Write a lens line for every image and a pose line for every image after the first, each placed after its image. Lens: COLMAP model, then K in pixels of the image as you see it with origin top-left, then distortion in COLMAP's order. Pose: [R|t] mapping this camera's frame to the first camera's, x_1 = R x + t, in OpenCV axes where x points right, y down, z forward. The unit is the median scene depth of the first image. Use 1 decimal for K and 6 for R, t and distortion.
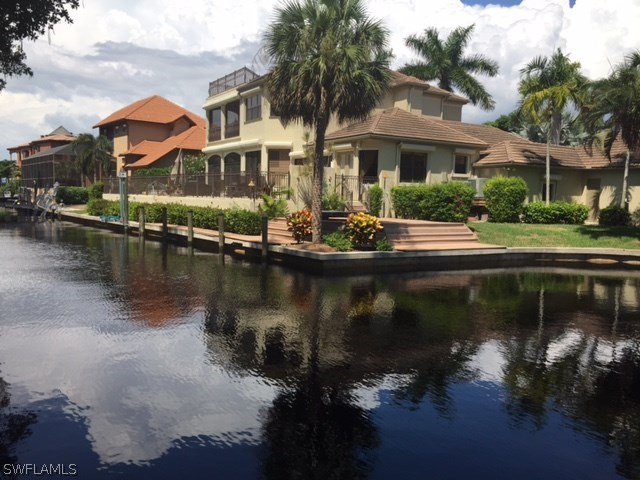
lens RADIAL K [[553.6, 0, 325.0], [0, 553.6, 242.5], [0, 0, 1]] dist [0.072771, -0.096730]
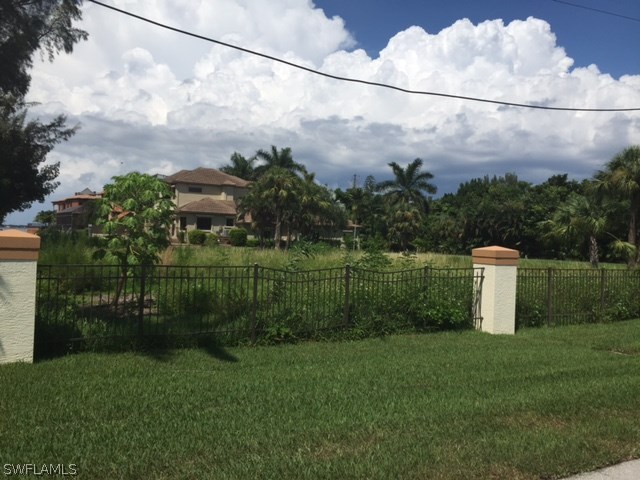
lens RADIAL K [[553.6, 0, 325.0], [0, 553.6, 242.5], [0, 0, 1]] dist [0.072771, -0.096730]
pose [[0.998063, 0.009613, -0.061462, 0.790379], [-0.014547, 0.996662, -0.080338, 0.129364], [0.060485, 0.081076, 0.994871, -1.321780]]
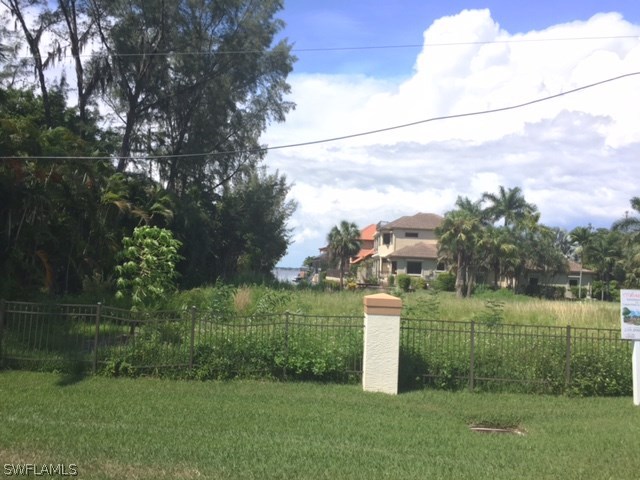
lens RADIAL K [[553.6, 0, 325.0], [0, 553.6, 242.5], [0, 0, 1]] dist [0.072771, -0.096730]
pose [[0.846725, -0.014459, -0.531835, 1.072150], [-0.069839, 0.987960, -0.138050, 0.116890], [0.527428, 0.154033, 0.835520, -1.232711]]
